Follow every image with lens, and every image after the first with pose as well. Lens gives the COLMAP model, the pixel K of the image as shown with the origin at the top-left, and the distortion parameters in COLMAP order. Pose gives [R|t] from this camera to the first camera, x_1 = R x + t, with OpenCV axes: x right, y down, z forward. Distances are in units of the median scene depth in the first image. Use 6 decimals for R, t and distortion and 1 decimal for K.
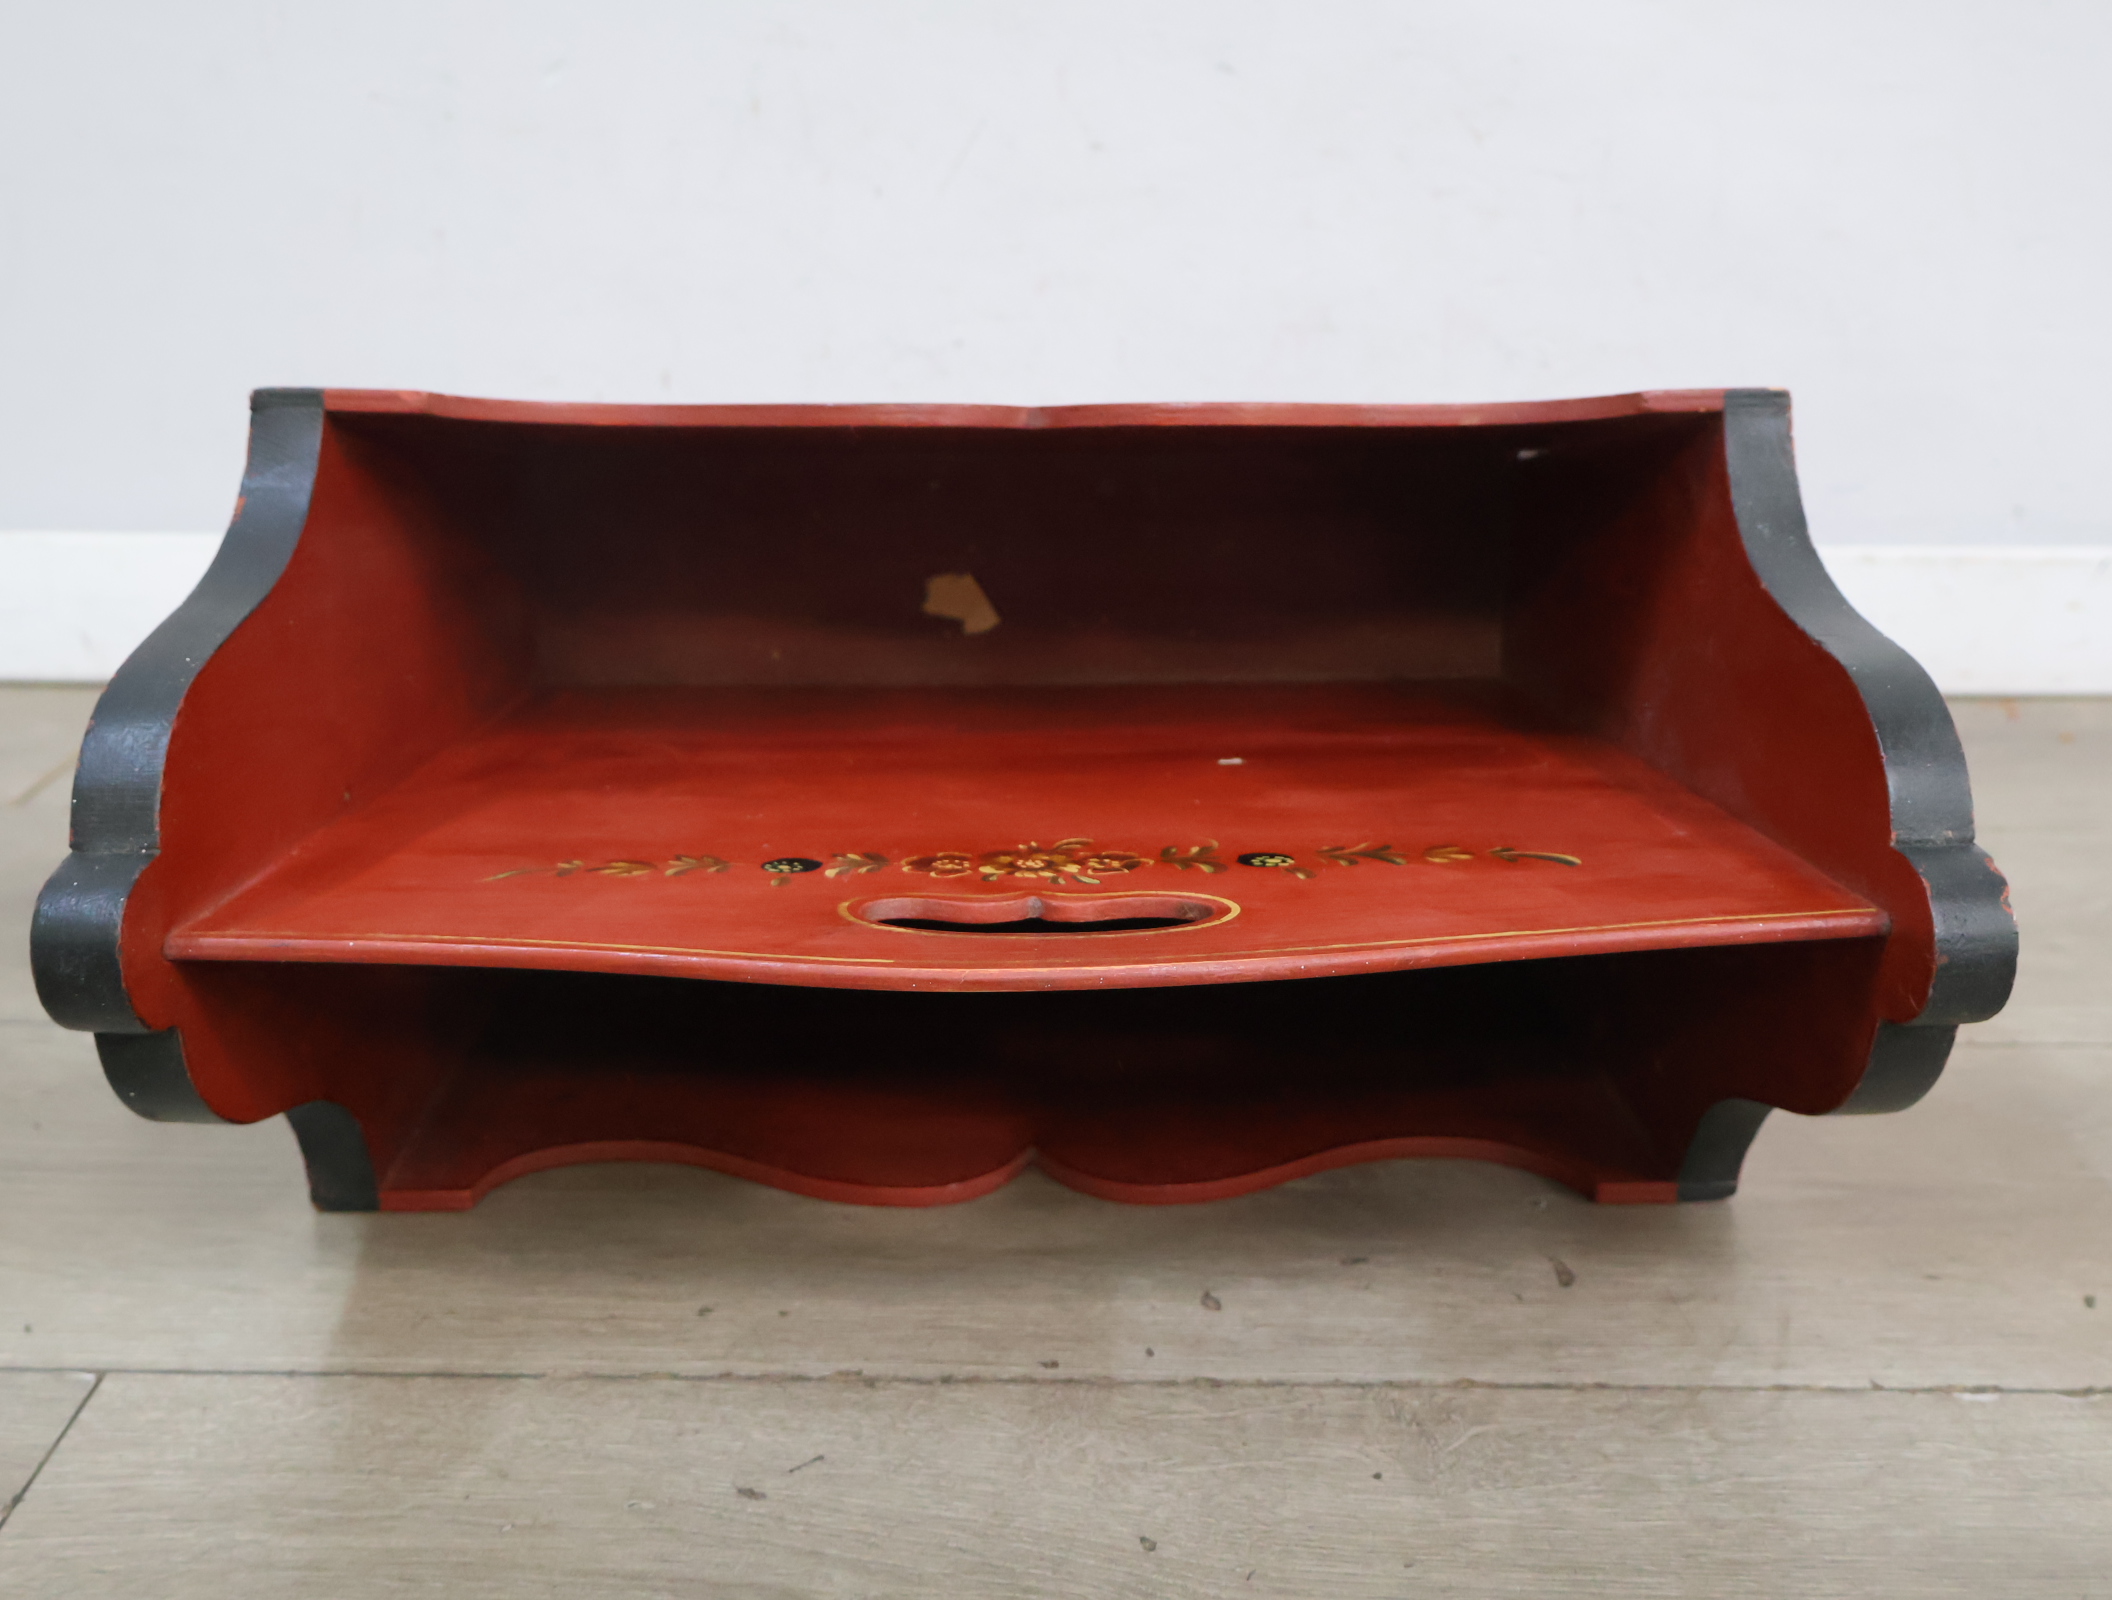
lens RADIAL K [[2354.2, 0, 1050.3], [0, 2354.2, 811.7], [0, 0, 1]] dist [0.010513, 0.000000]
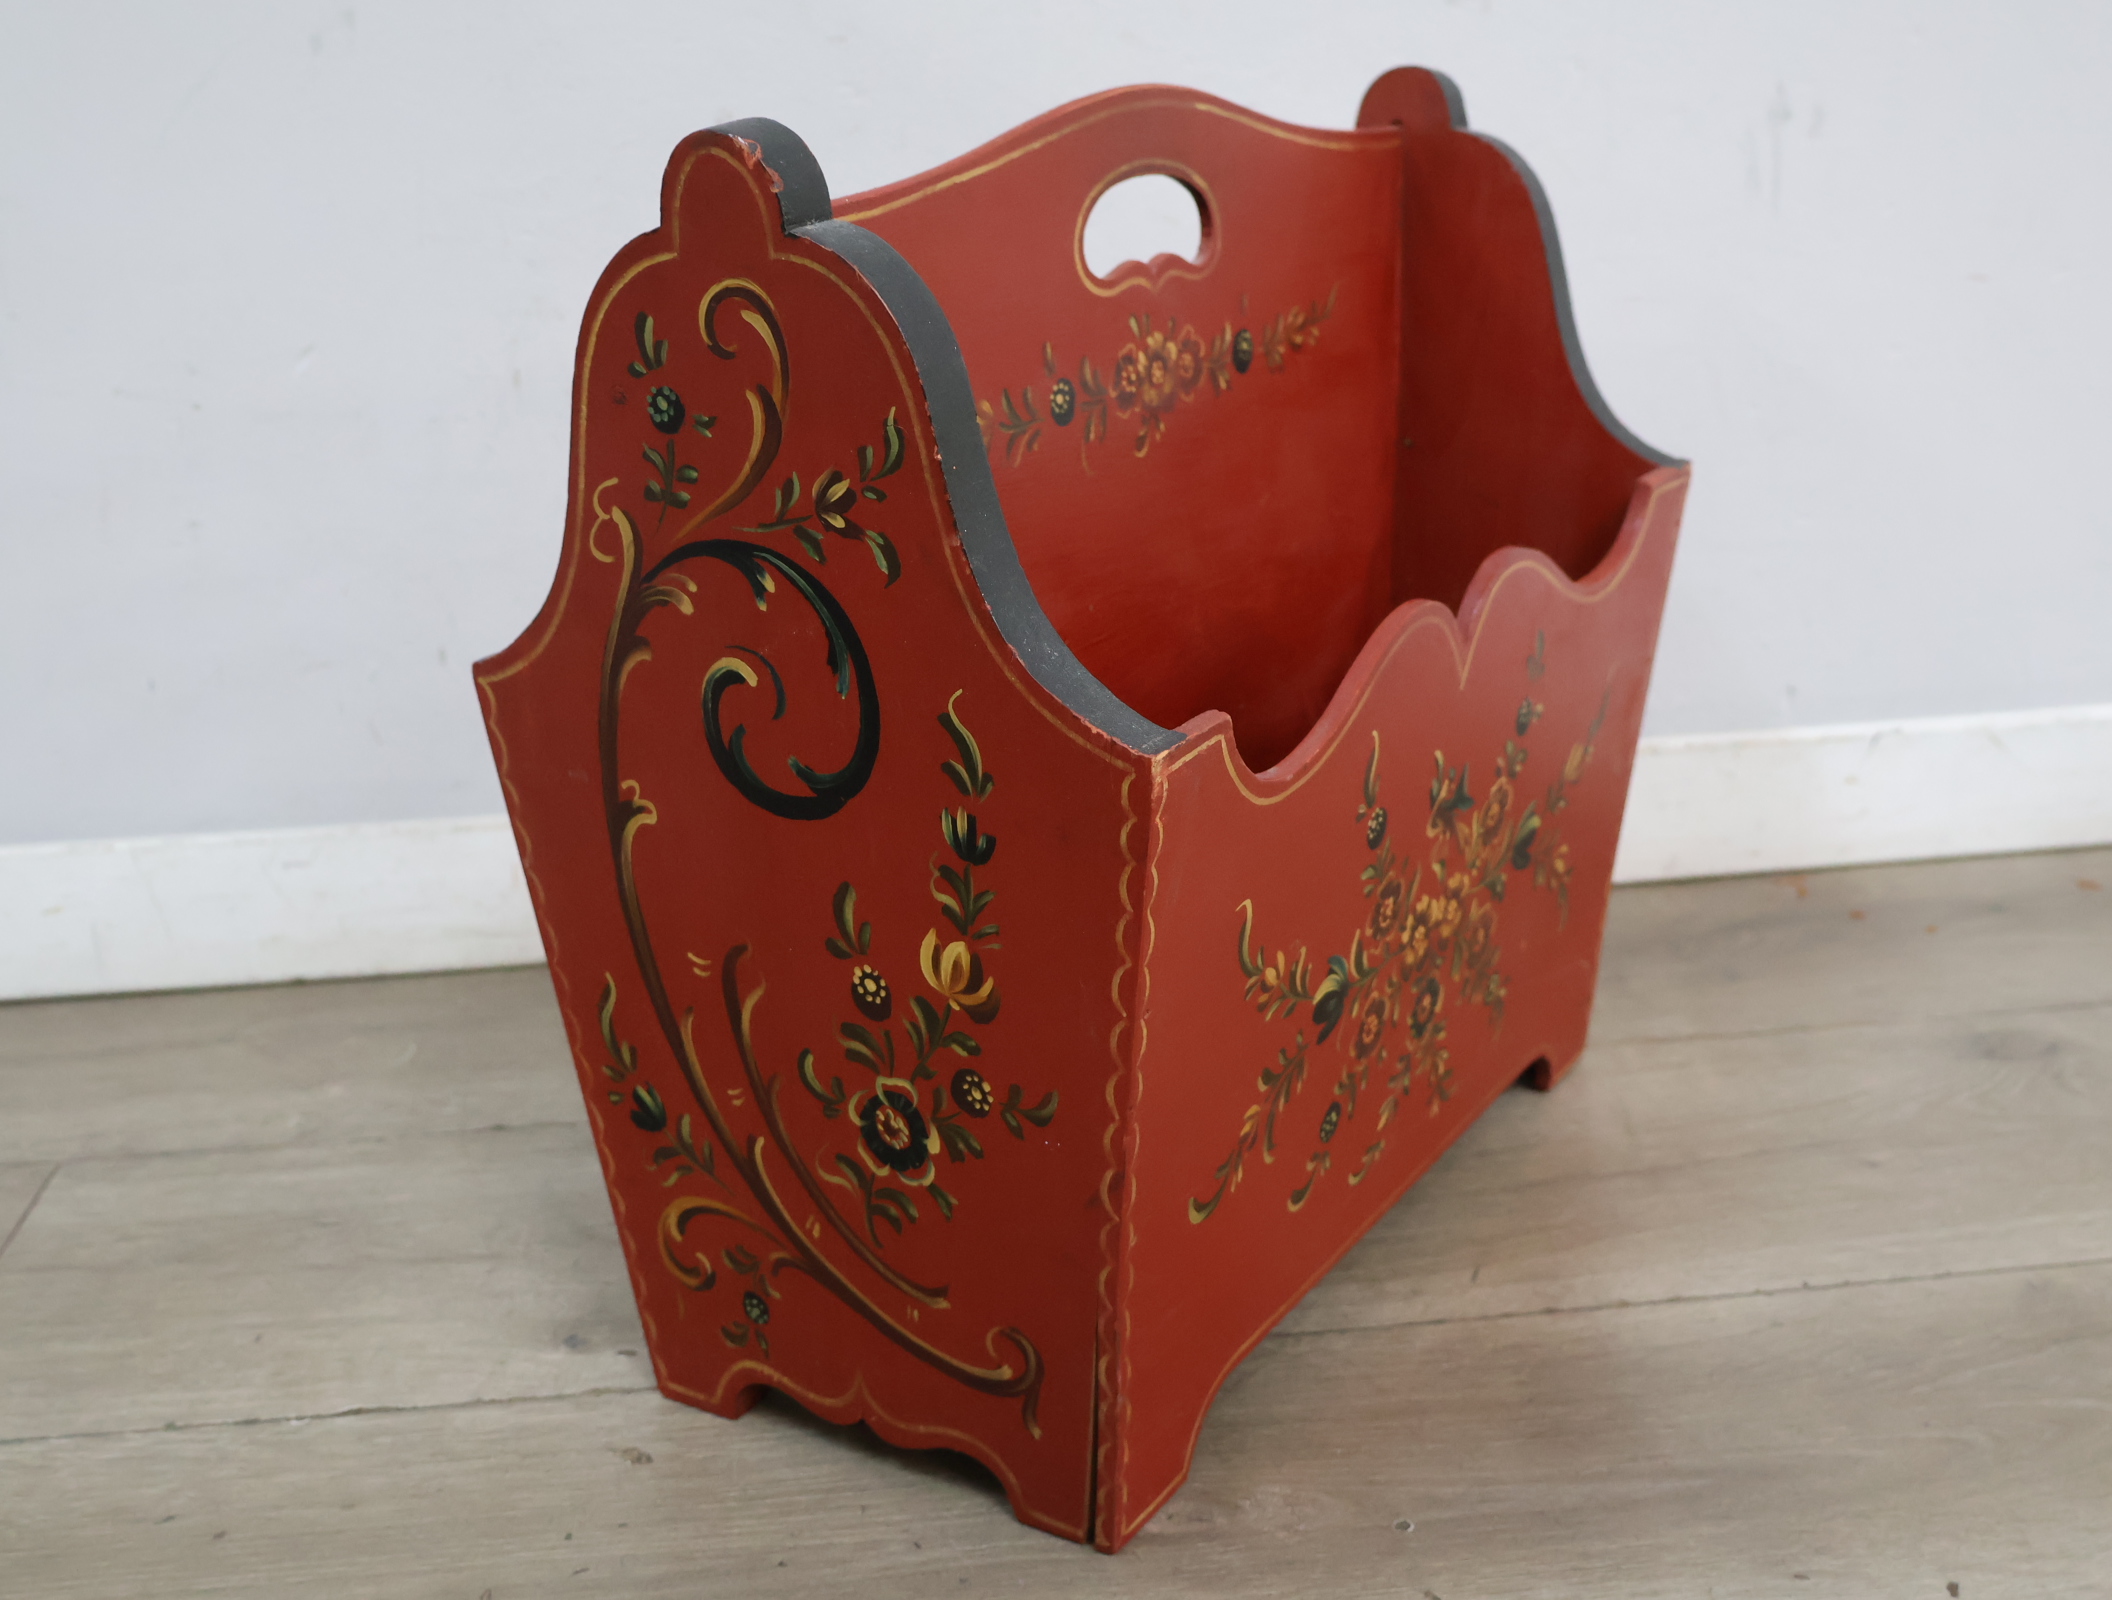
lens RADIAL K [[2354.2, 0, 1057.0], [0, 2354.2, 800.4], [0, 0, 1]] dist [0.010513, 0.000000]
pose [[0.993032, -0.074636, 0.091200, -0.007298], [0.078048, 0.996355, -0.034431, -0.132770], [-0.088298, 0.041309, 0.995237, 0.017233]]
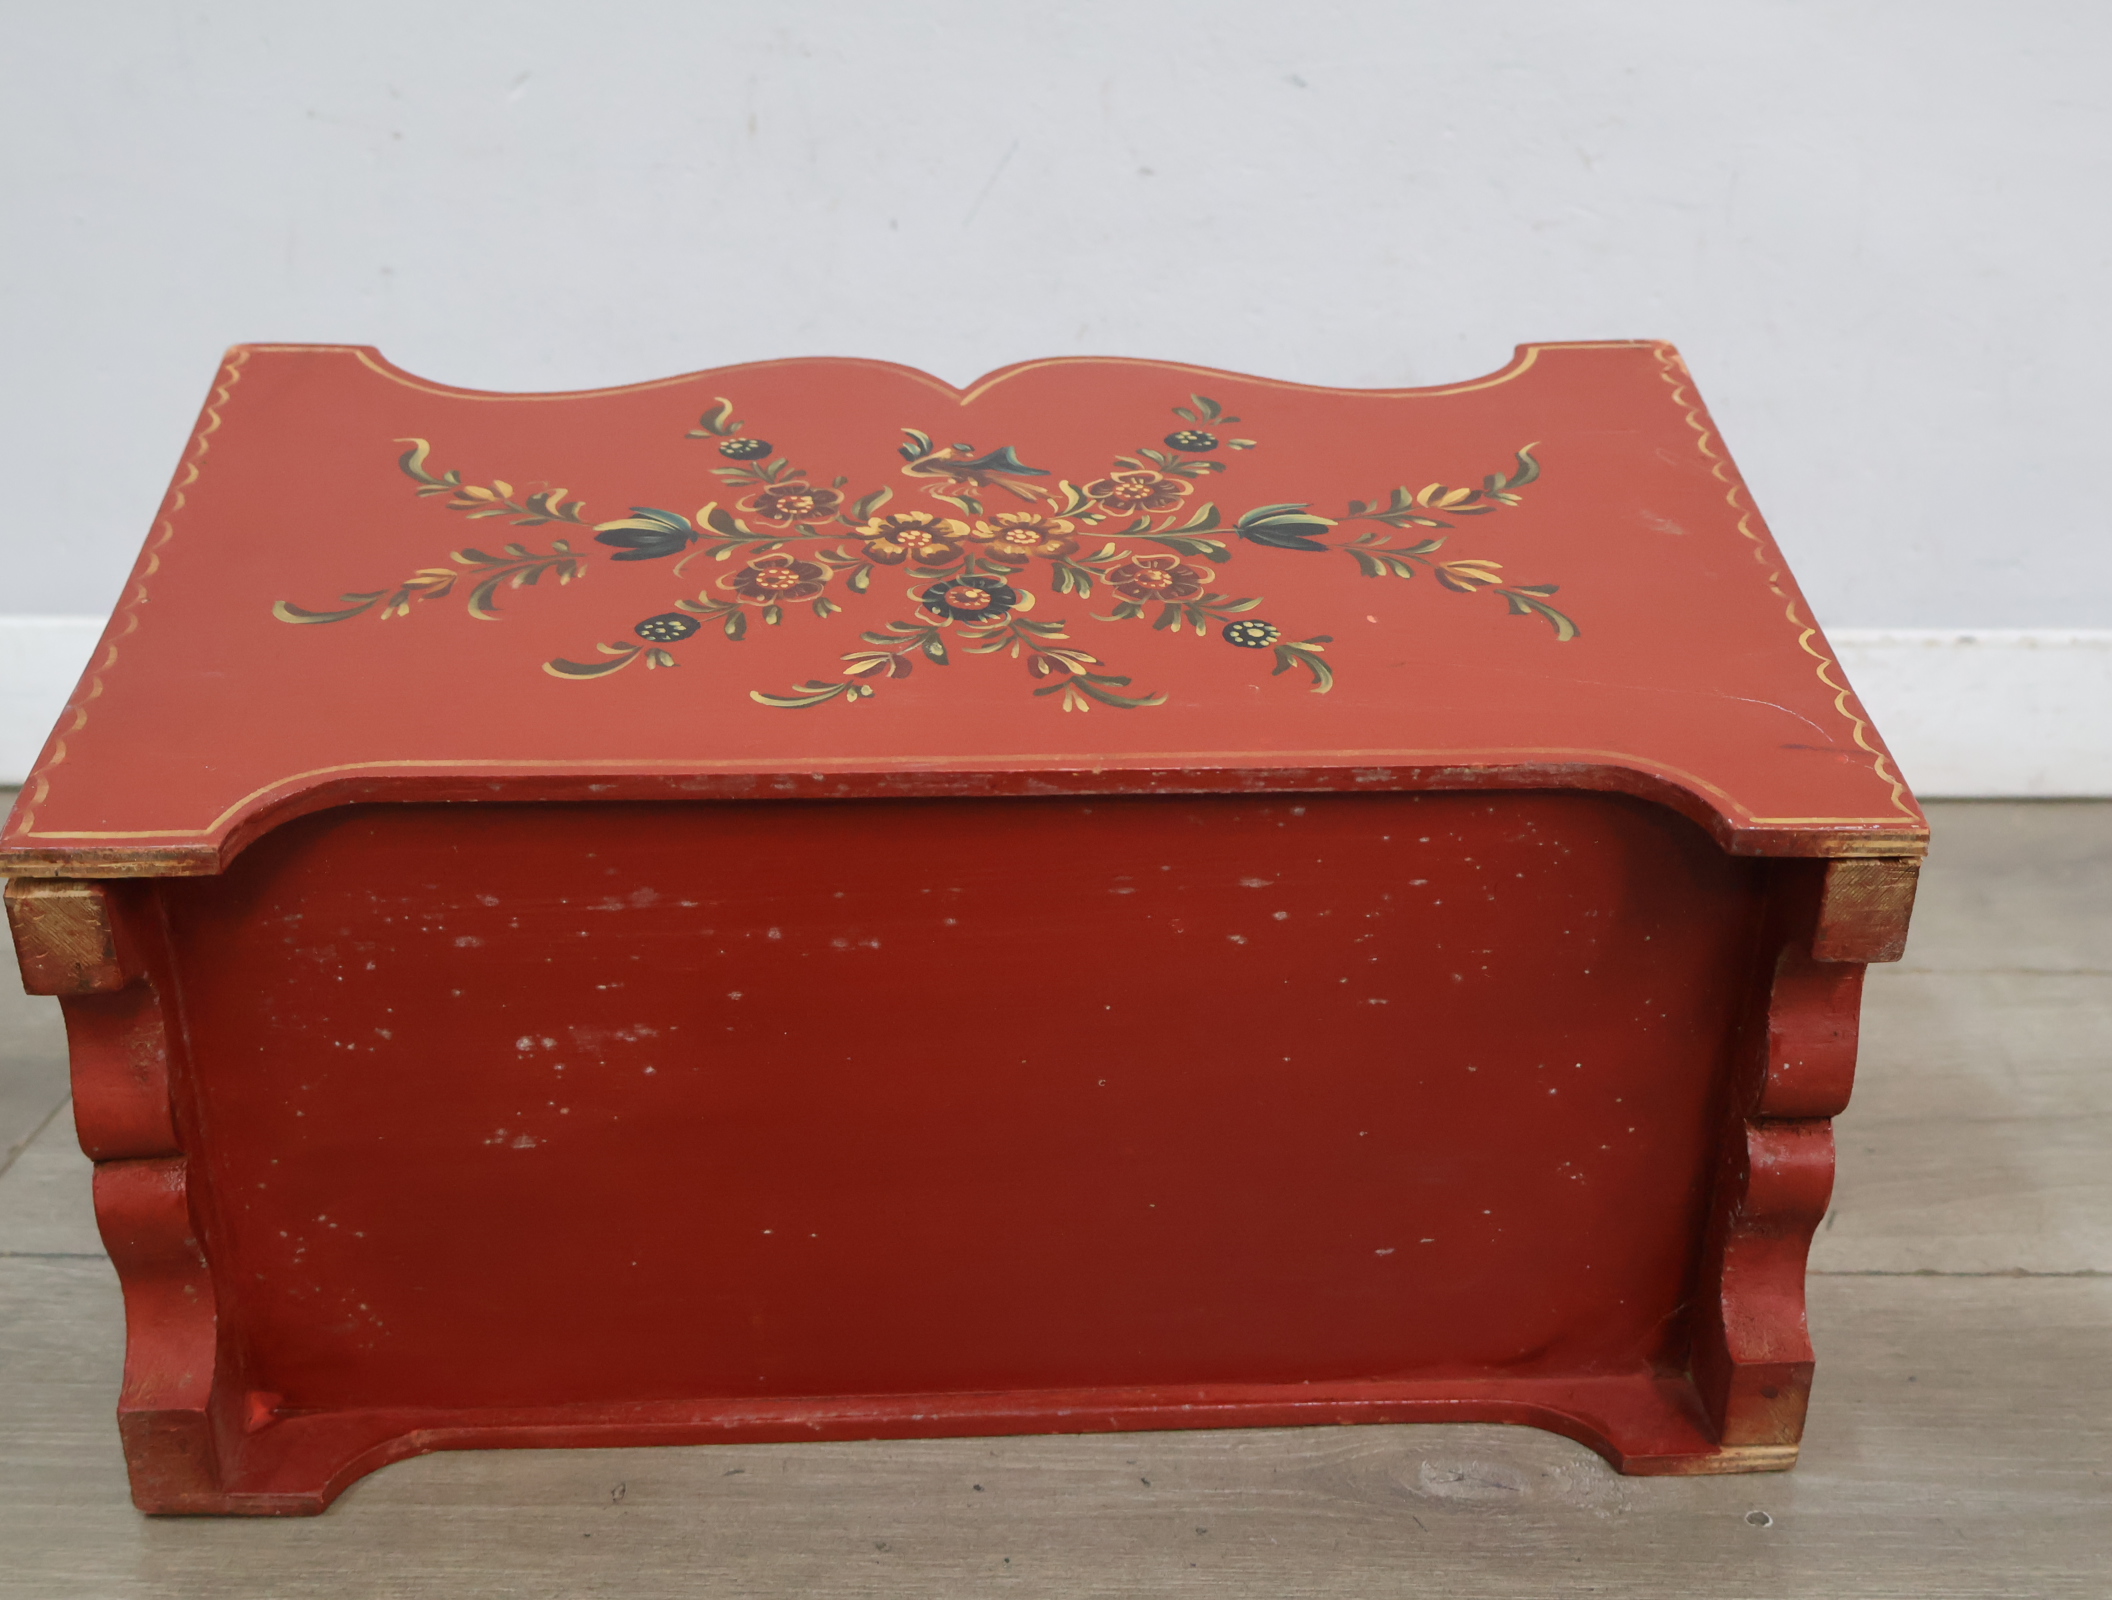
lens RADIAL K [[2354.2, 0, 1047.9], [0, 2354.2, 801.0], [0, 0, 1]] dist [0.010513, 0.000000]
pose [[0.999978, -0.001972, 0.006287, -0.040656], [0.002047, 0.999926, -0.011974, -0.073614], [-0.006263, 0.011986, 0.999909, 0.248437]]
